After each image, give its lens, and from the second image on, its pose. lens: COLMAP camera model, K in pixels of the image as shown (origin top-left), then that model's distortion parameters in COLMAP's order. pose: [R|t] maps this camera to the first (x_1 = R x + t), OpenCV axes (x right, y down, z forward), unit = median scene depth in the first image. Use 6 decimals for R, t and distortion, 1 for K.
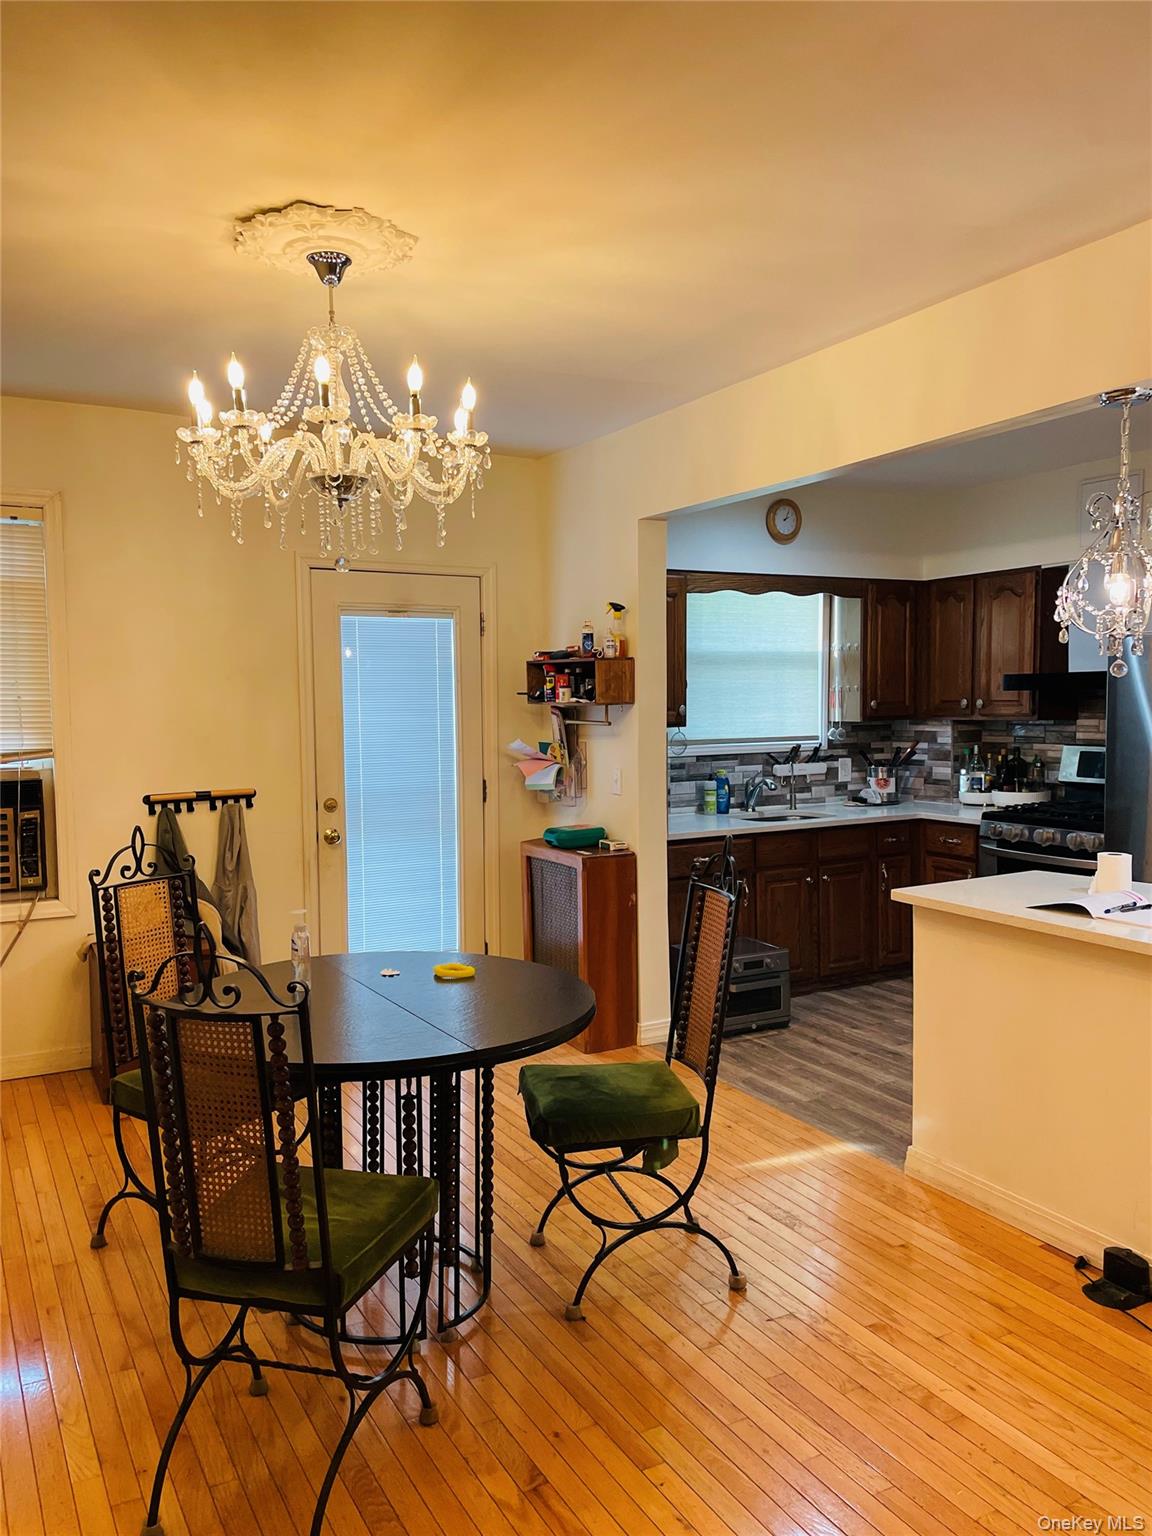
lens RADIAL K [[1155.3, 0, 570.0], [0, 1155.3, 776.6], [0, 0, 1]] dist [0.093045, -0.120950]
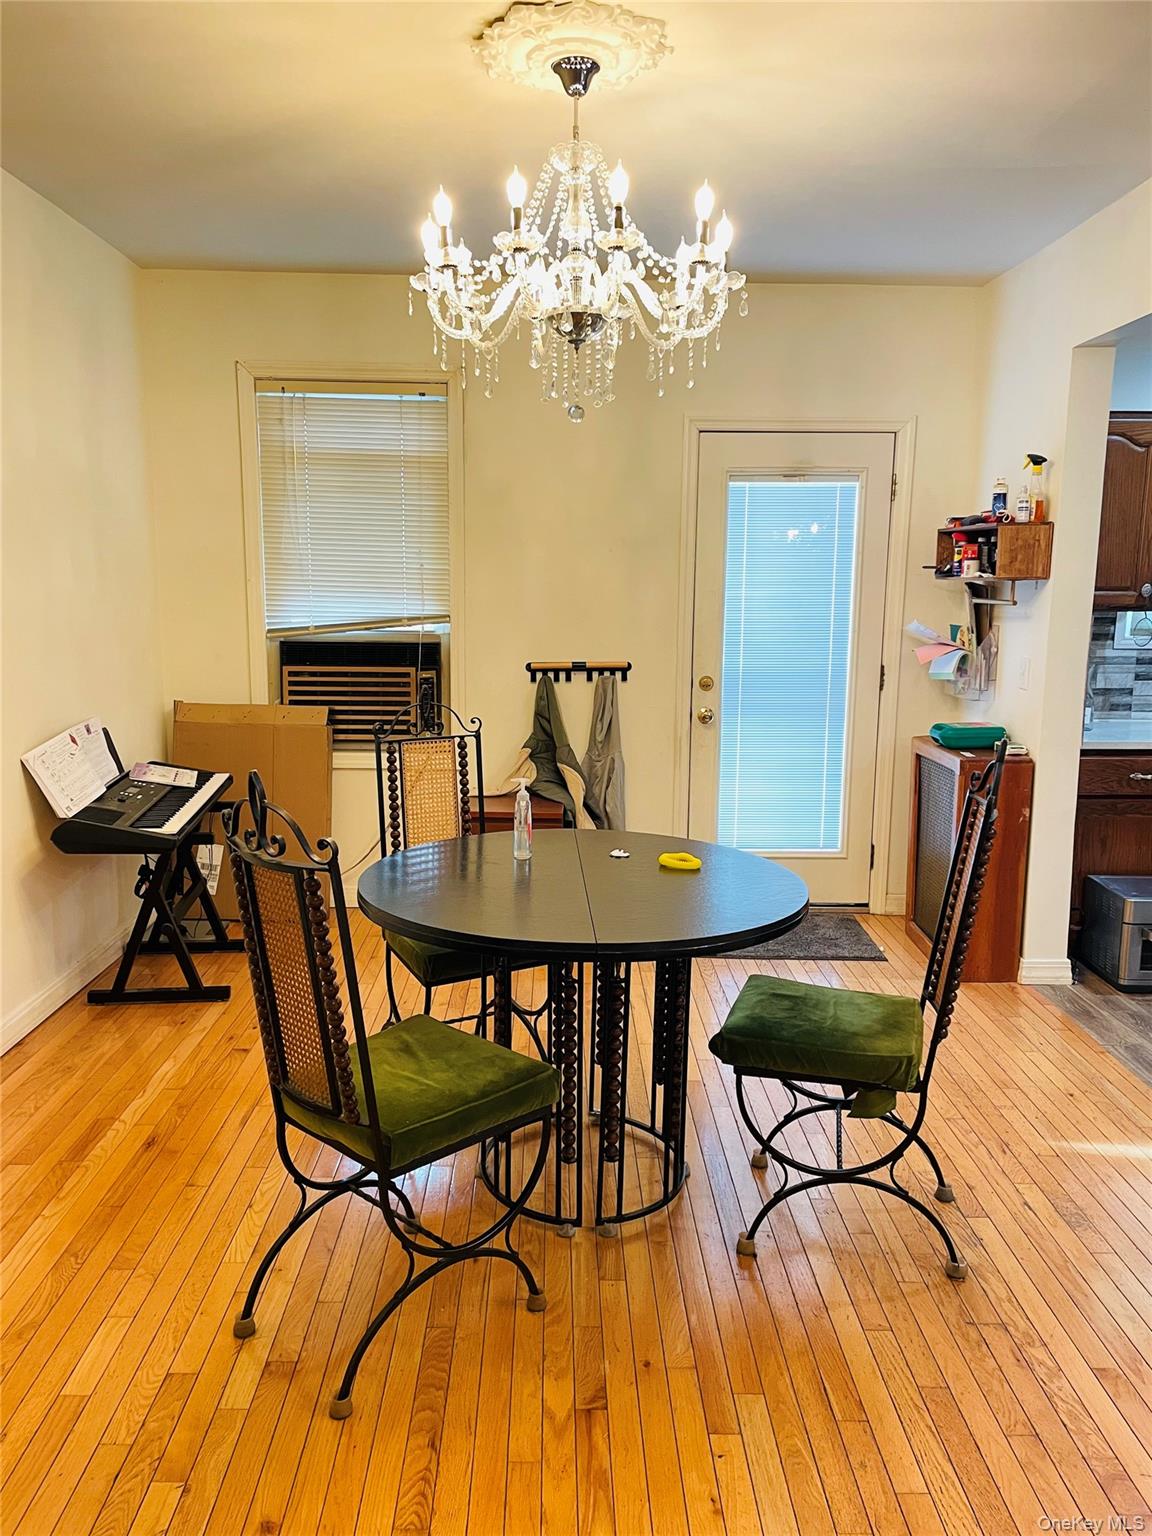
lens RADIAL K [[1155.5, 0, 568.9], [0, 1155.5, 774.2], [0, 0, 1]] dist [0.120425, -0.173436]
pose [[0.881166, 0.094642, -0.463238, 0.147134], [-0.050457, 0.992989, 0.106895, 0.002349], [0.470107, -0.070819, 0.879764, 0.088443]]
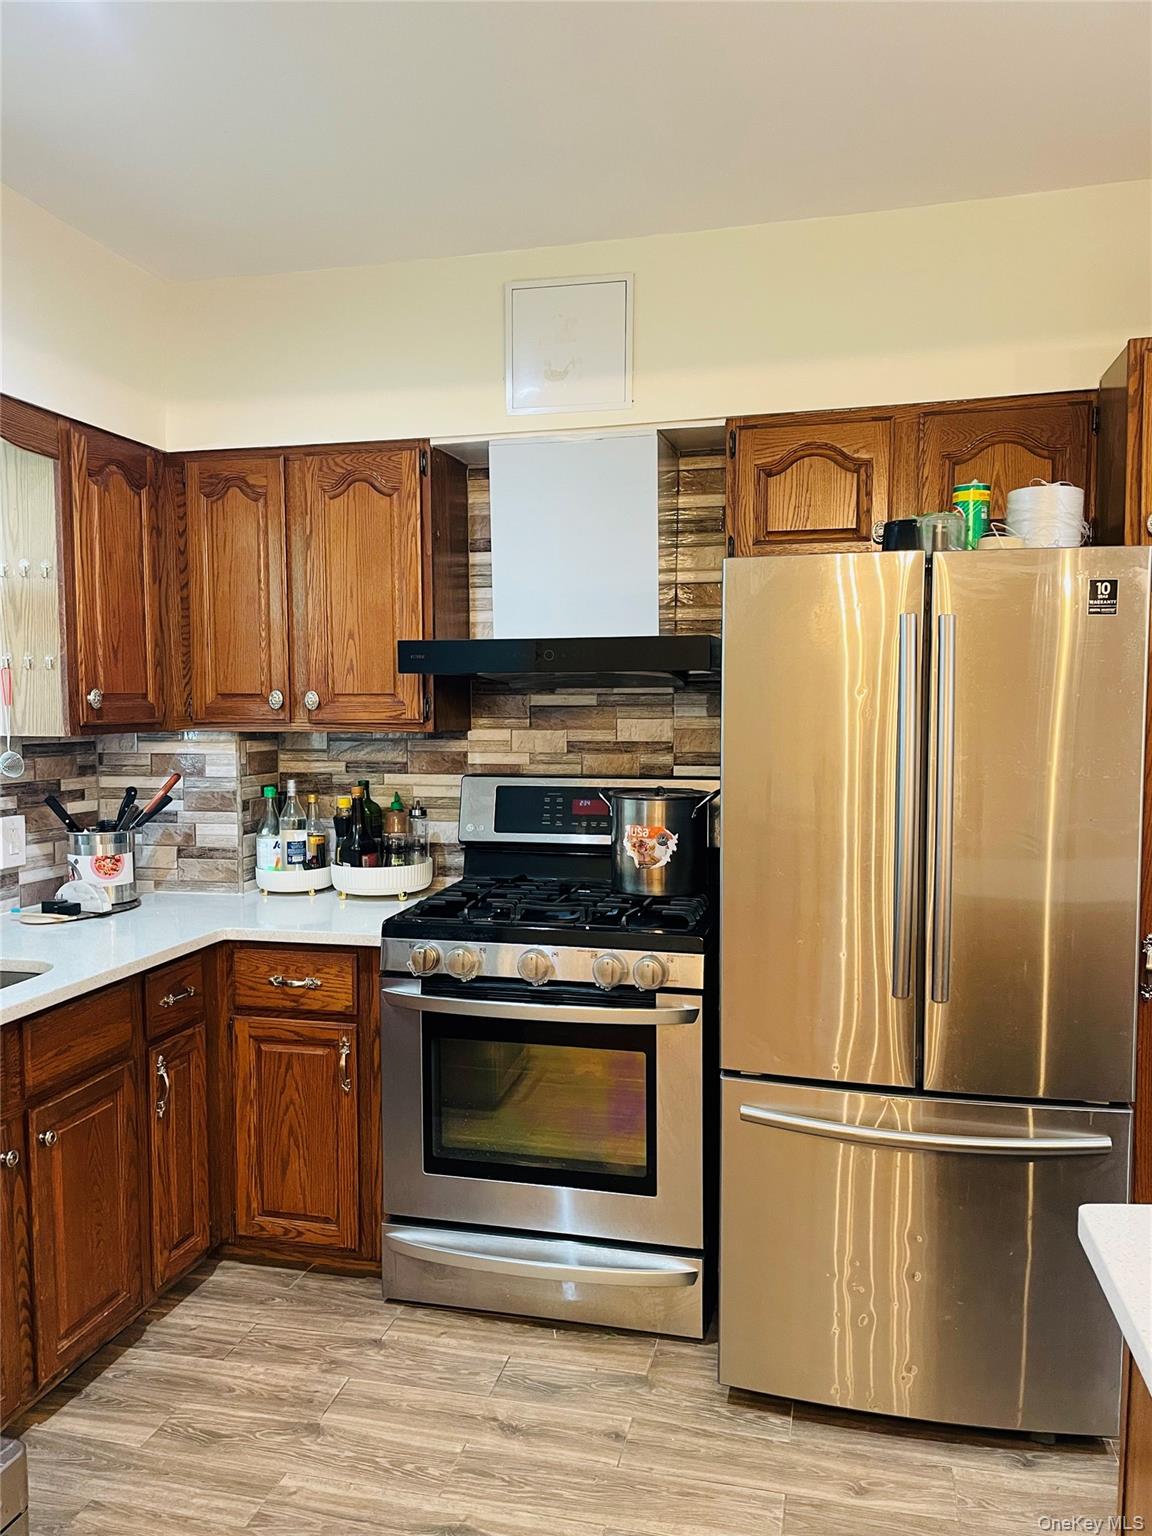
lens RADIAL K [[1155.3, 0, 570.0], [0, 1155.3, 776.6], [0, 0, 1]] dist [0.093045, -0.120950]
pose [[0.673816, -0.035881, 0.738027, 0.056874], [0.043256, 0.999023, 0.009077, -0.033227], [-0.737632, 0.025808, 0.674710, 0.666326]]
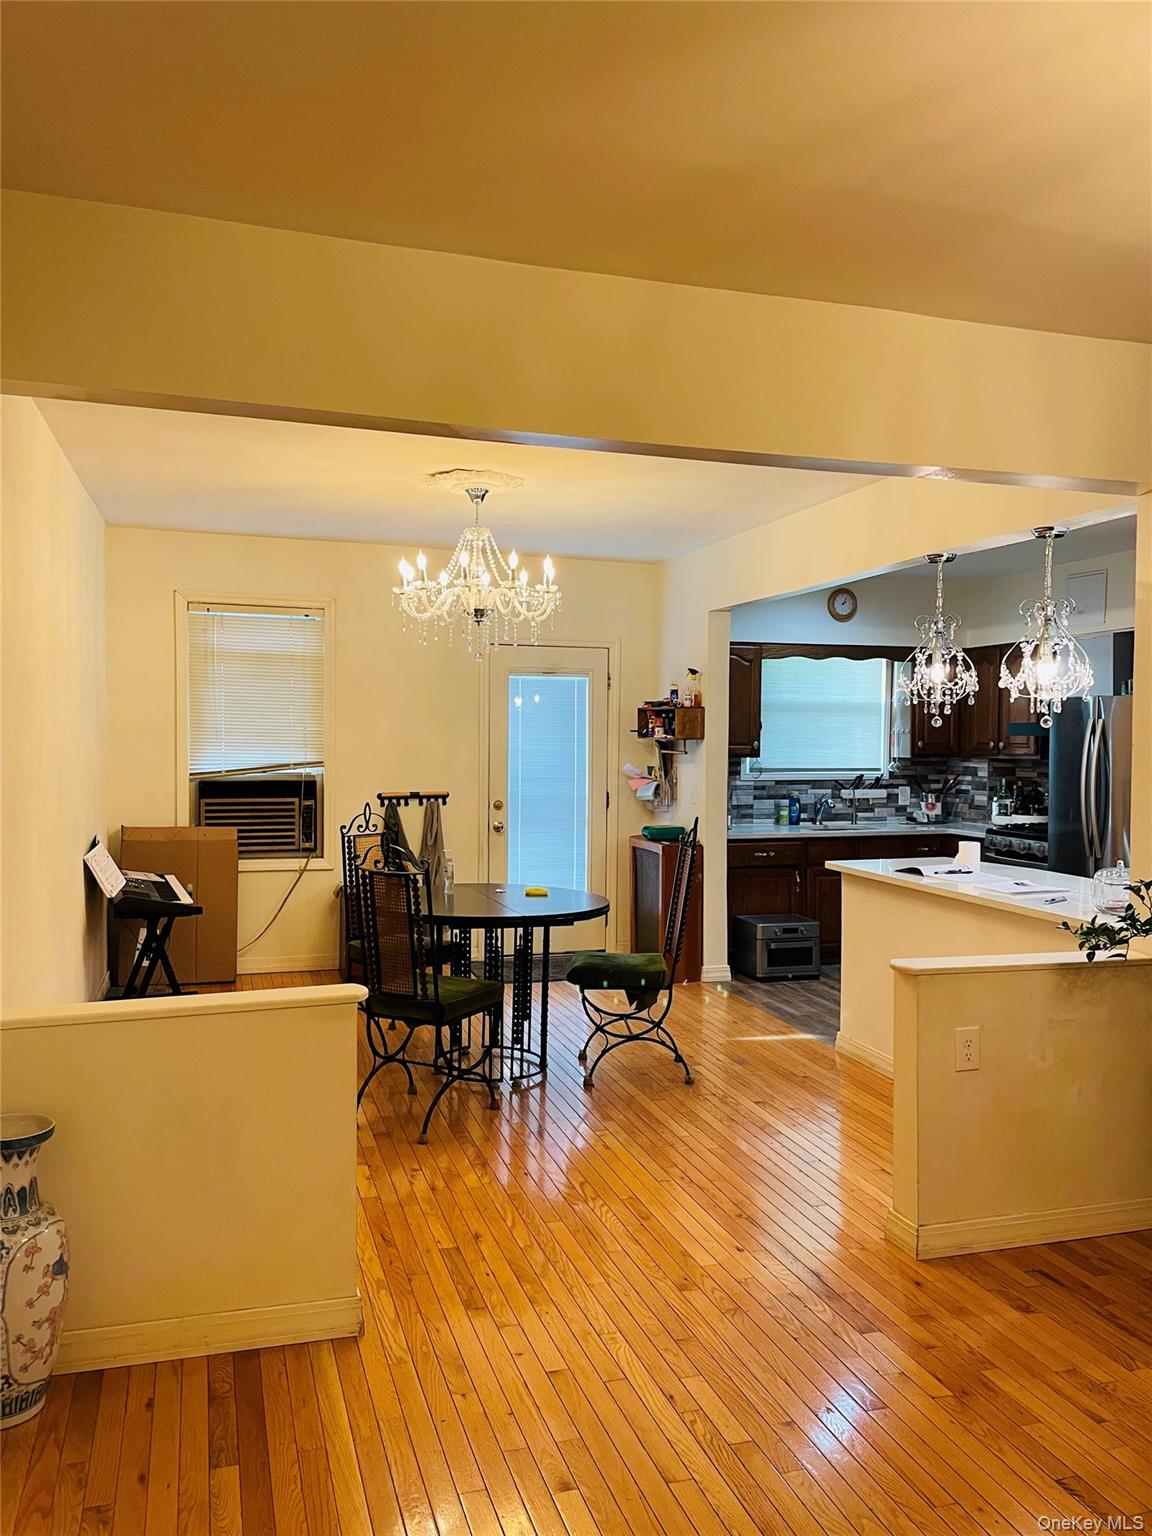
lens RADIAL K [[1155.5, 0, 568.9], [0, 1155.5, 774.2], [0, 0, 1]] dist [0.120425, -0.173436]
pose [[0.978461, 0.025392, -0.204862, 0.176190], [-0.032431, 0.998991, -0.031074, 0.027831], [0.203866, 0.037049, 0.978297, -0.403026]]
